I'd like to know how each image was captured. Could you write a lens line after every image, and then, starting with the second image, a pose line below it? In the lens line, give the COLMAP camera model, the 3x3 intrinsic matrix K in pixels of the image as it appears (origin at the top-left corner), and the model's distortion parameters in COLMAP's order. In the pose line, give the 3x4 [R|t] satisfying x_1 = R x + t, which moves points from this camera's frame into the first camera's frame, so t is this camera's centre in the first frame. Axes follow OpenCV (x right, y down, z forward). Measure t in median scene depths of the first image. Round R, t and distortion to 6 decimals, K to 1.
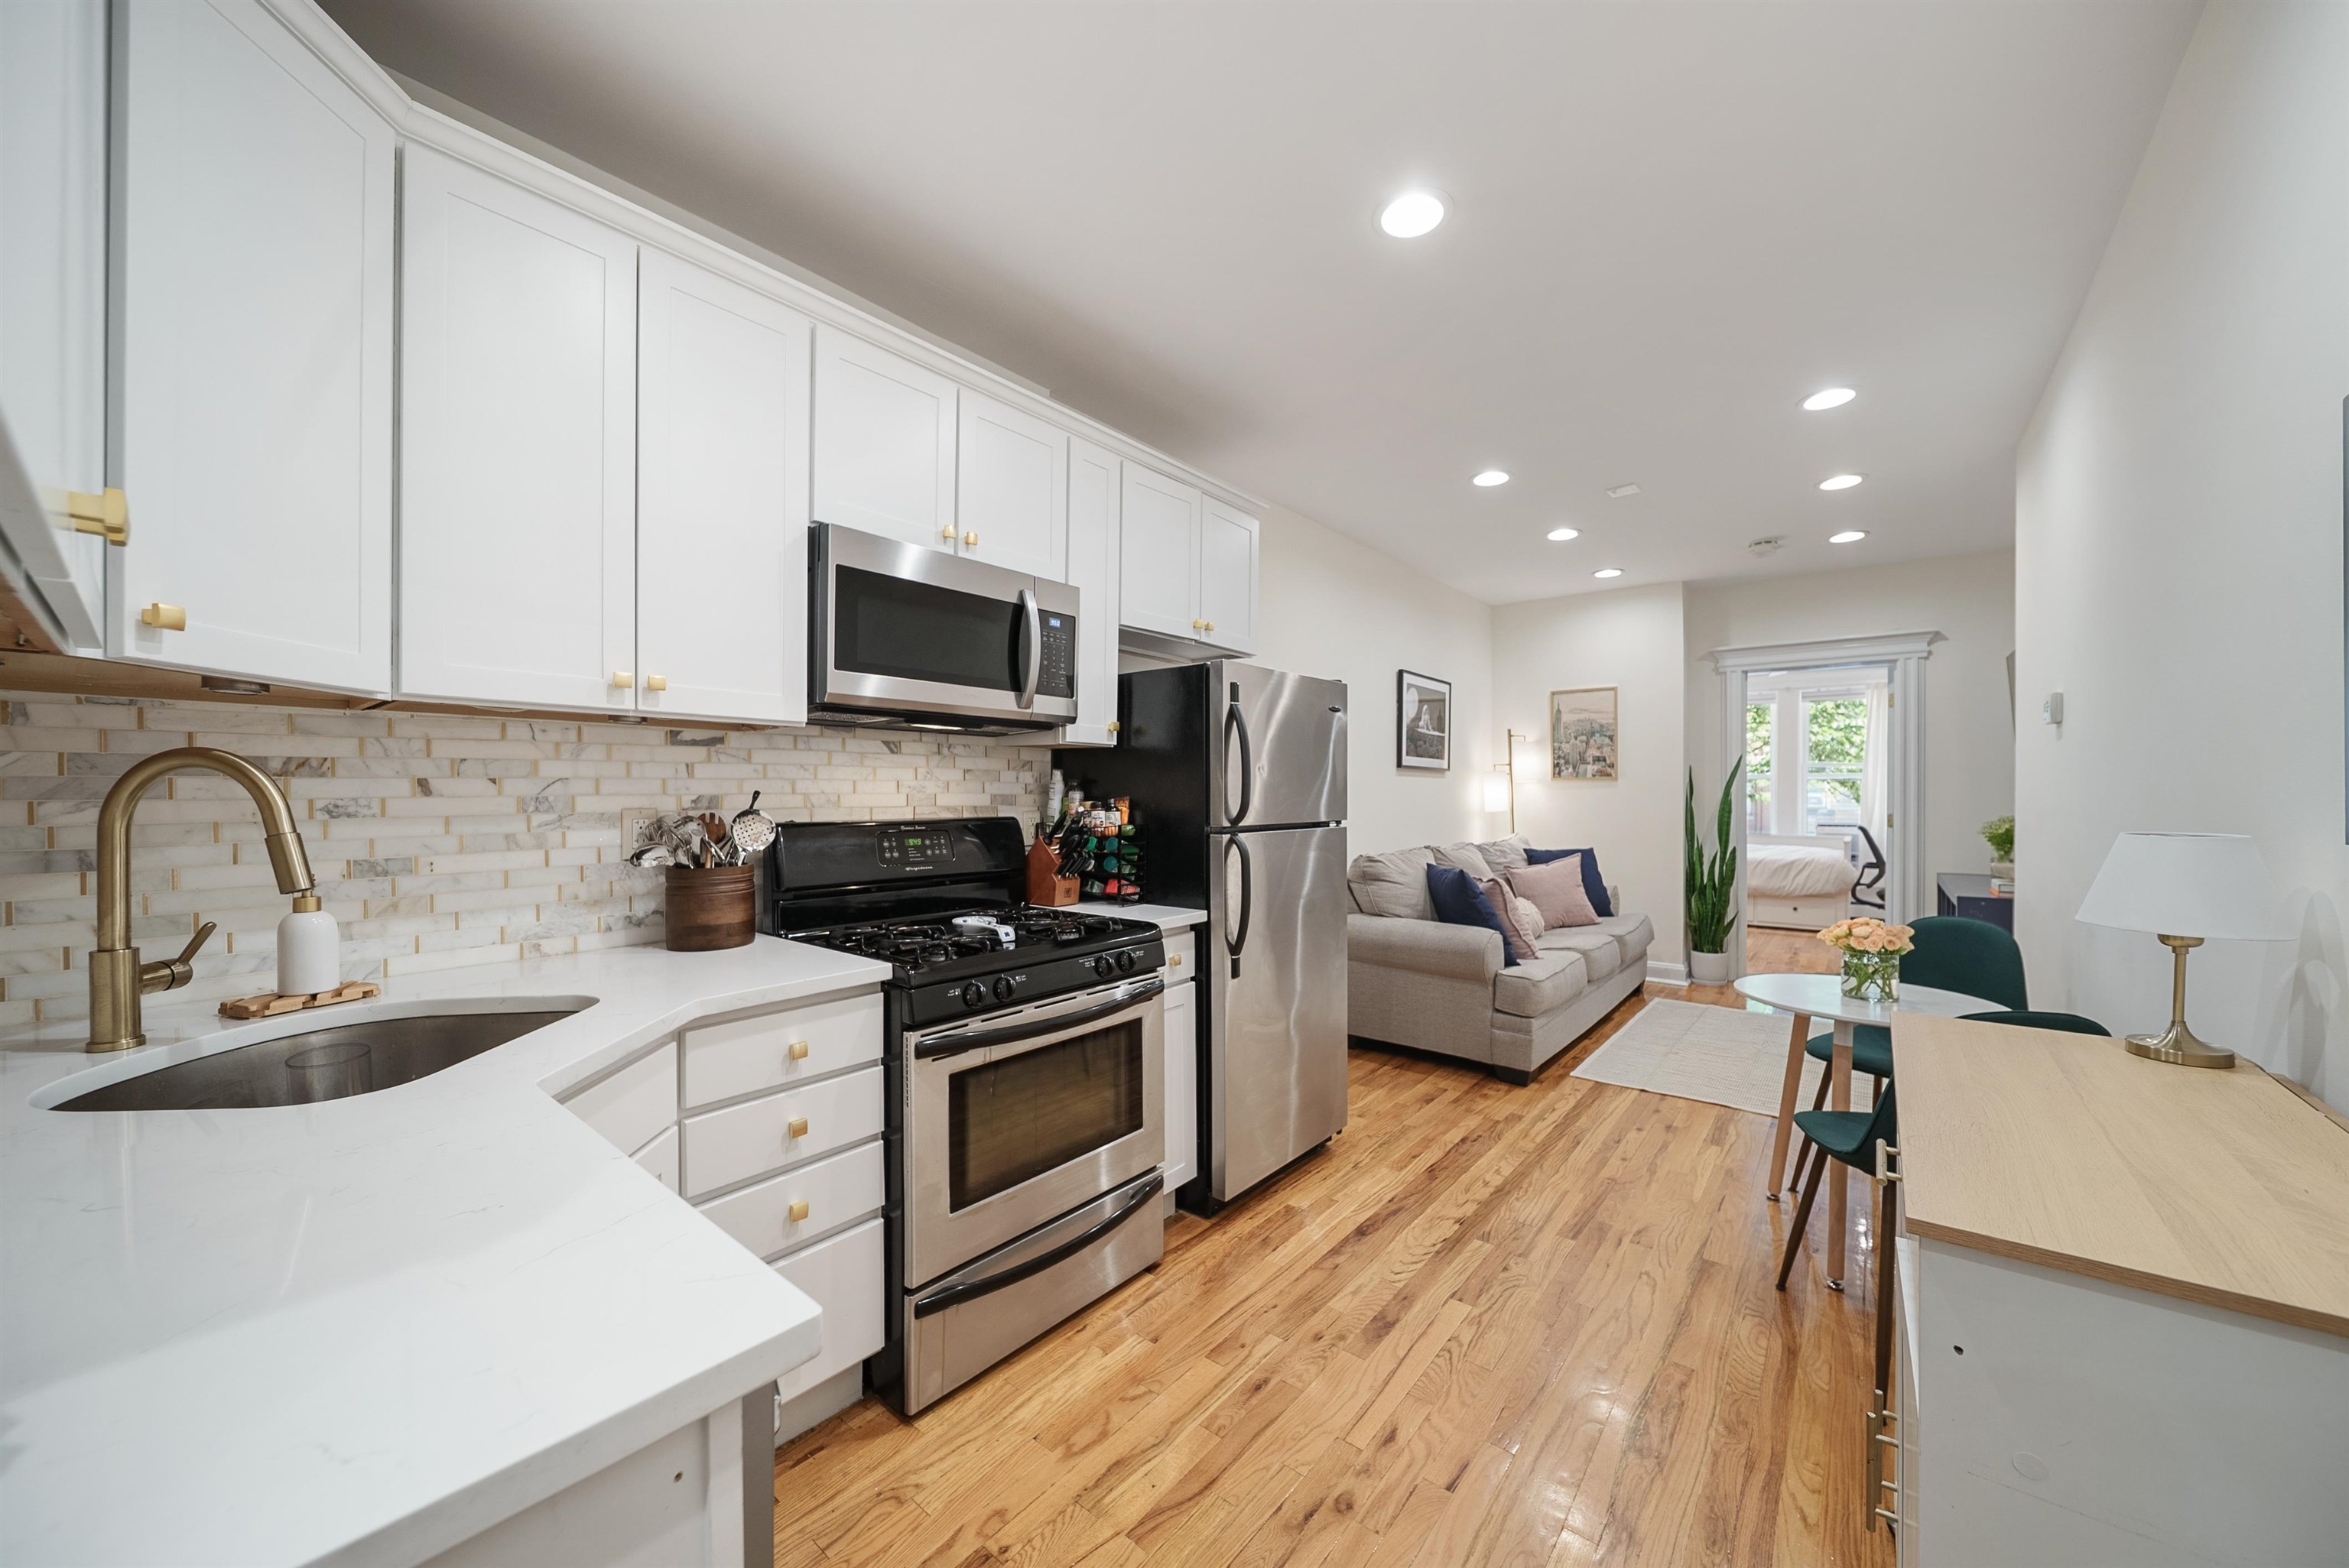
lens RADIAL K [[840.0, 0, 1186.8], [0, 840.0, 791.1], [0, 0, 1]] dist [-0.000053, -0.000202]
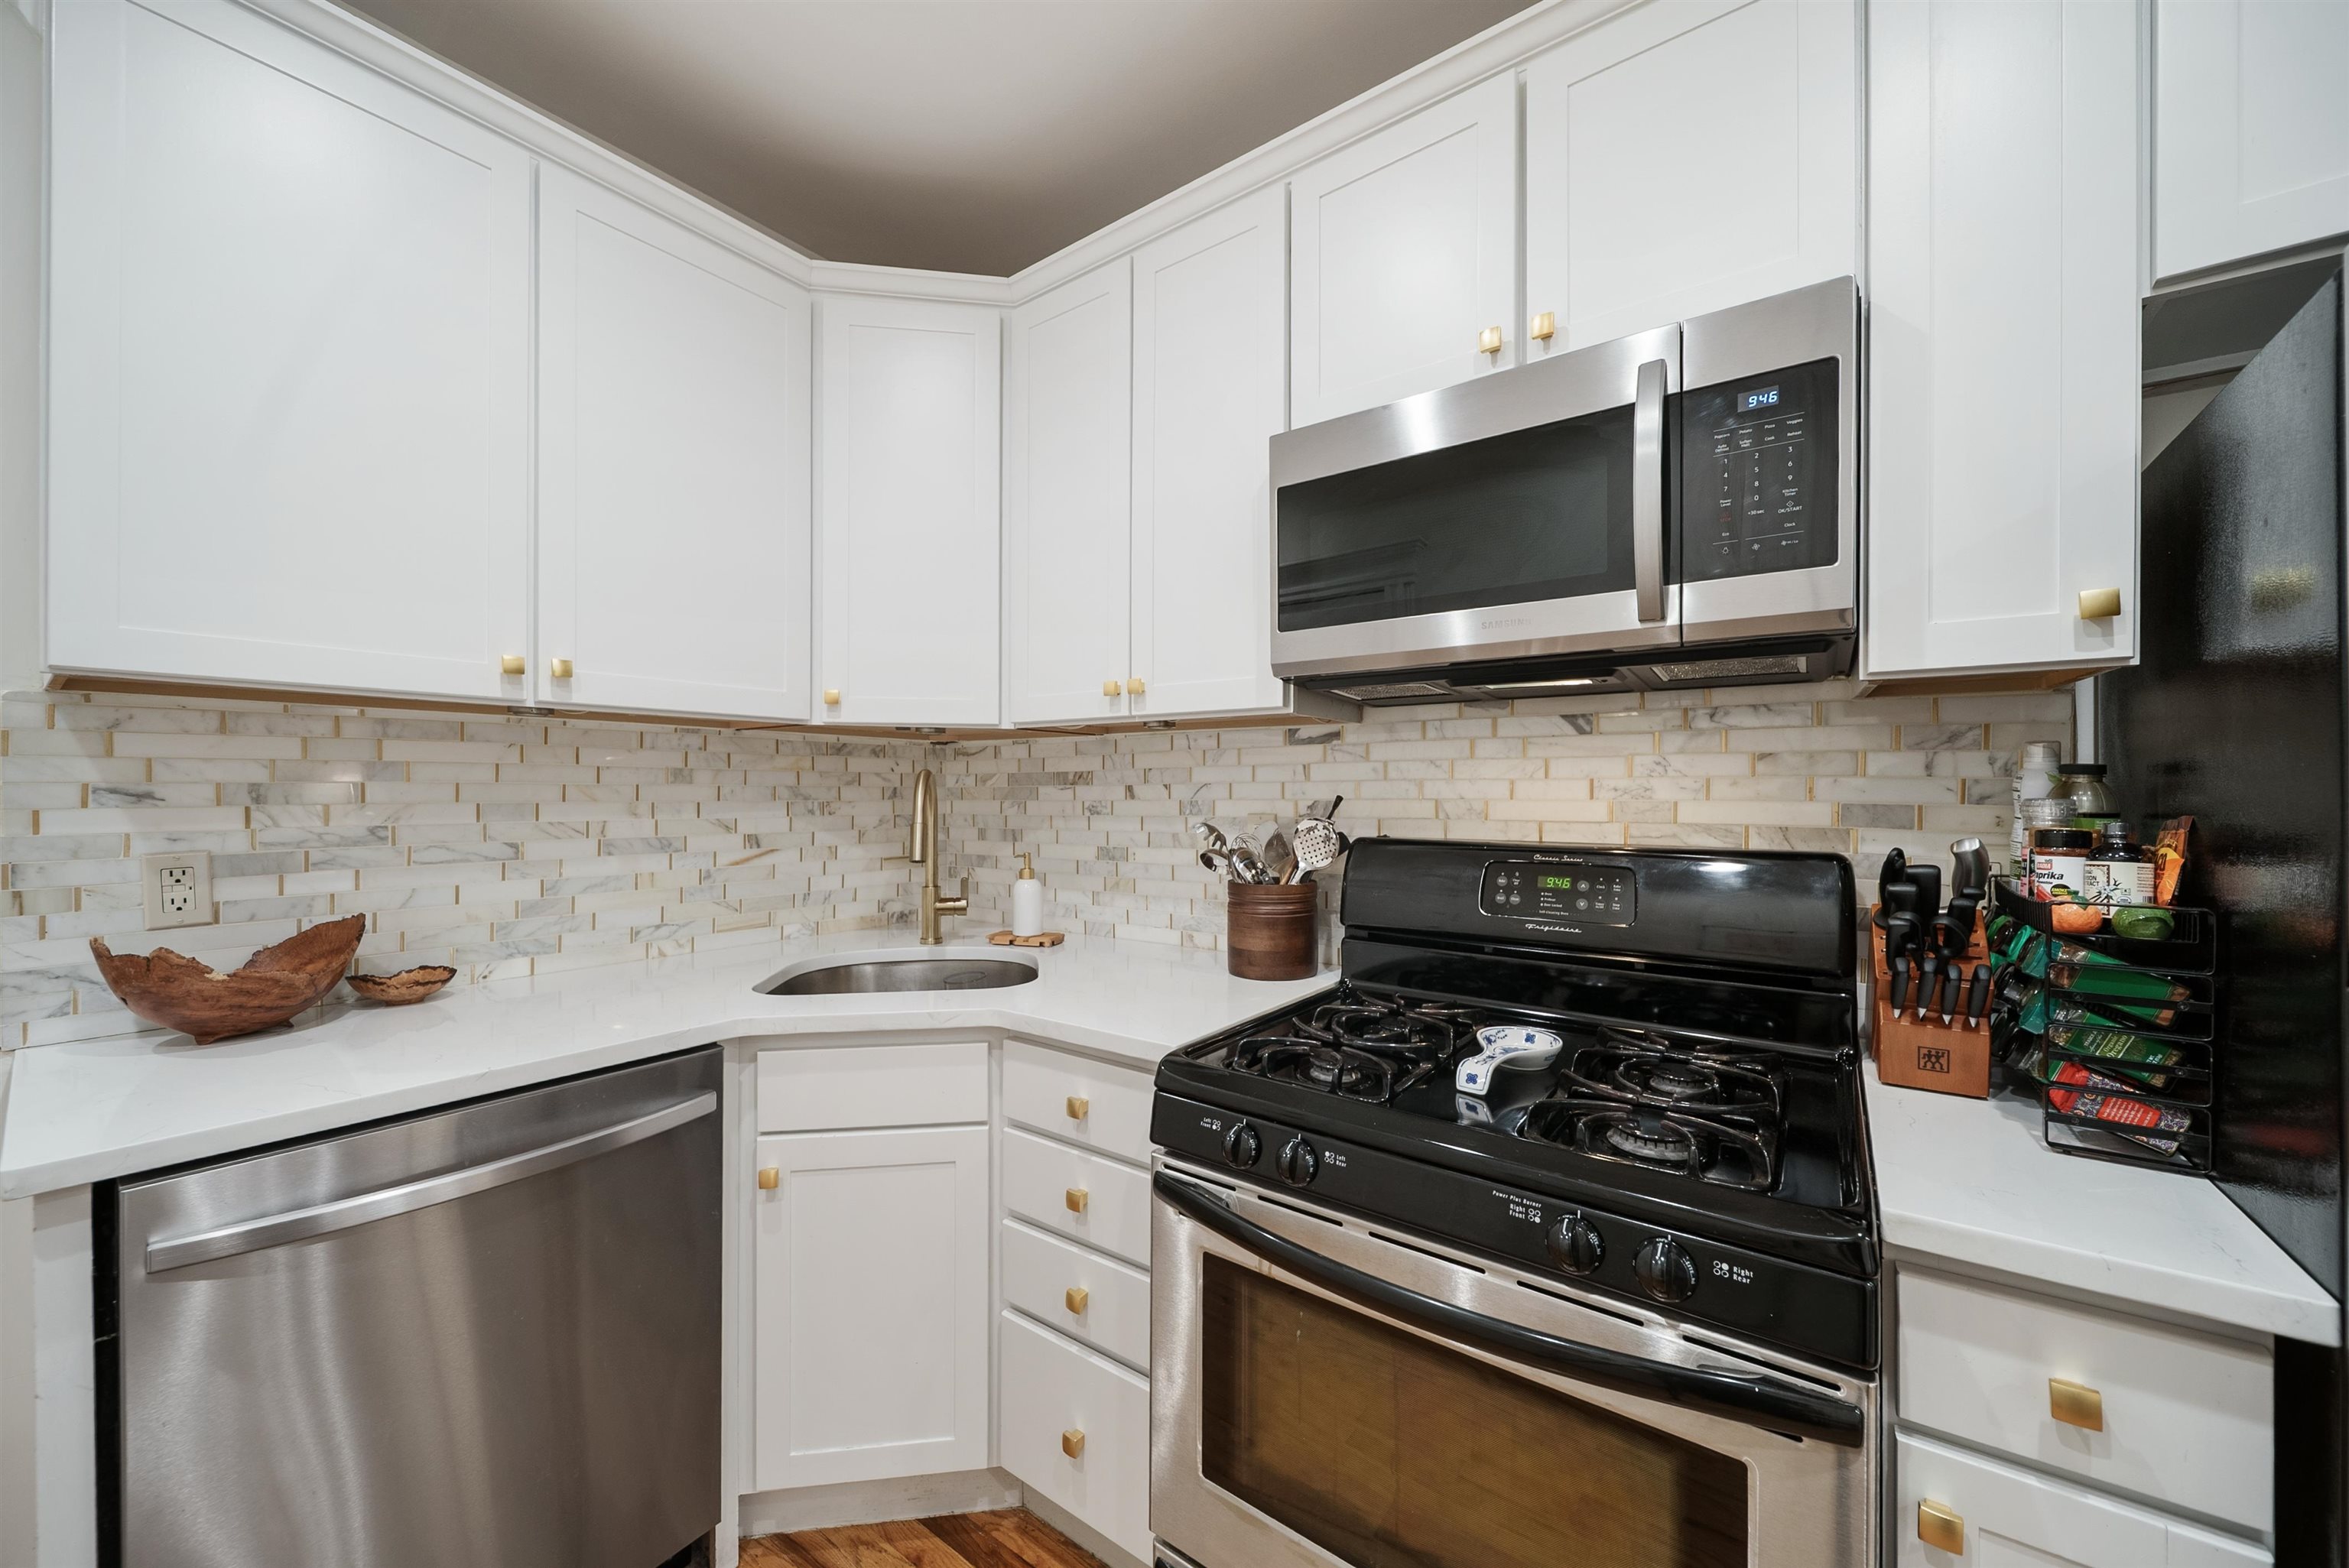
lens RADIAL K [[860.8, 0, 1170.7], [0, 860.8, 788.7], [0, 0, 1]] dist [-0.002029, -0.000382]
pose [[0.047216, -0.003997, -0.998877, 0.263338], [0.001027, 0.999992, -0.003953, -0.003336], [0.998884, -0.000839, 0.047220, 0.696919]]
